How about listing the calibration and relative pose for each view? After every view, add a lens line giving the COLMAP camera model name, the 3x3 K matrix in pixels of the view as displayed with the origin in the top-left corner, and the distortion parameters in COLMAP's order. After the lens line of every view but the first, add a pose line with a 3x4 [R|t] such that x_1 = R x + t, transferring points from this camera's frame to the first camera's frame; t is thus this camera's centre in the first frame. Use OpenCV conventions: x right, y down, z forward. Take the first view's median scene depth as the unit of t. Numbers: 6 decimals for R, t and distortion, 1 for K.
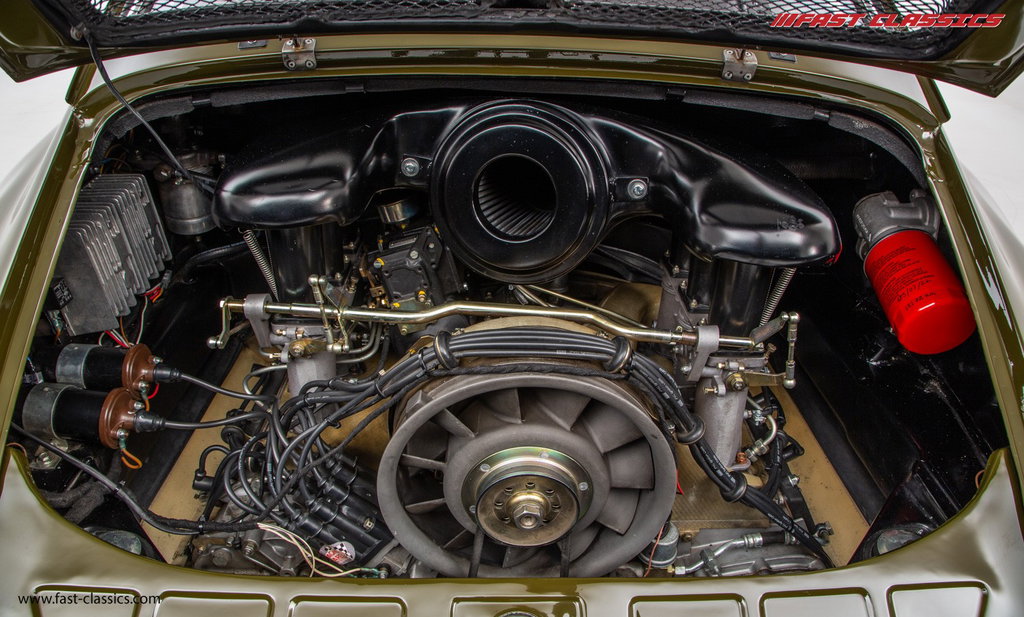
lens RADIAL K [[719.6, 0, 512.0], [0, 719.6, 308.5], [0, 0, 1]] dist [-0.118670, -0.000775]
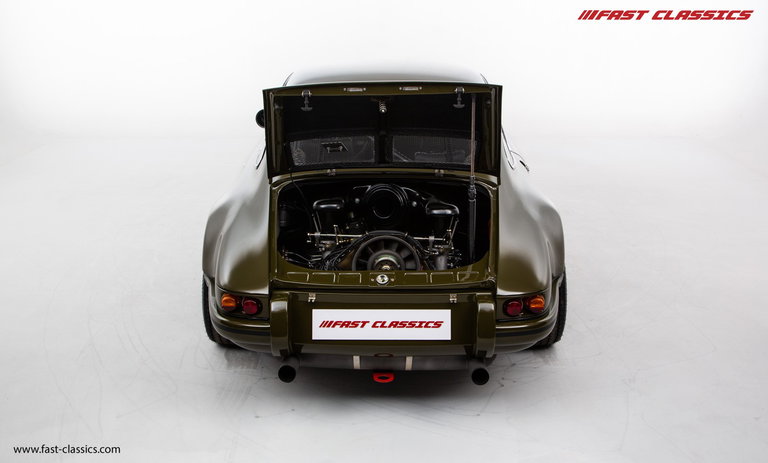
lens RADIAL K [[882.1, 0, 384.0], [0, 882.1, 231.5], [0, 0, 1]] dist [-0.015485, -0.011467]
pose [[0.999485, -0.016442, -0.027567, 0.141830], [0.008327, 0.962257, -0.272013, 1.345565], [0.030999, 0.271644, 0.961899, -3.778531]]
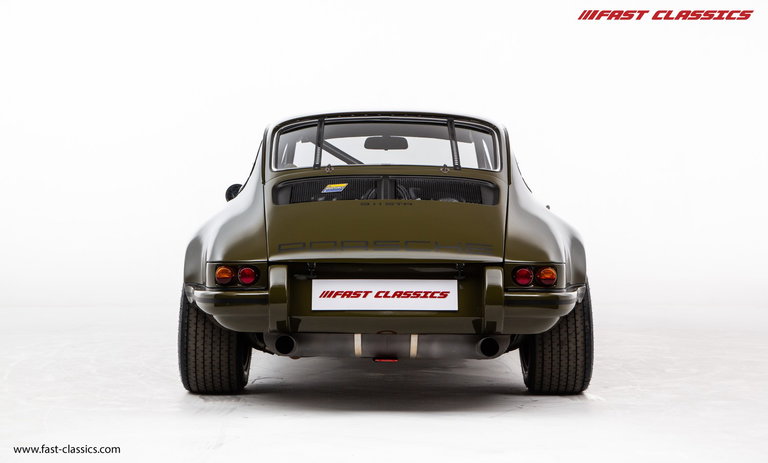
lens RADIAL K [[1493.6, 0, 384.0], [0, 1493.6, 231.5], [0, 0, 1]] dist [0.368151, 0.012977]
pose [[0.999666, -0.022537, -0.012627, 0.091634], [0.012684, 0.854027, -0.520074, 4.123045], [0.022505, 0.519741, 0.854028, -5.705333]]
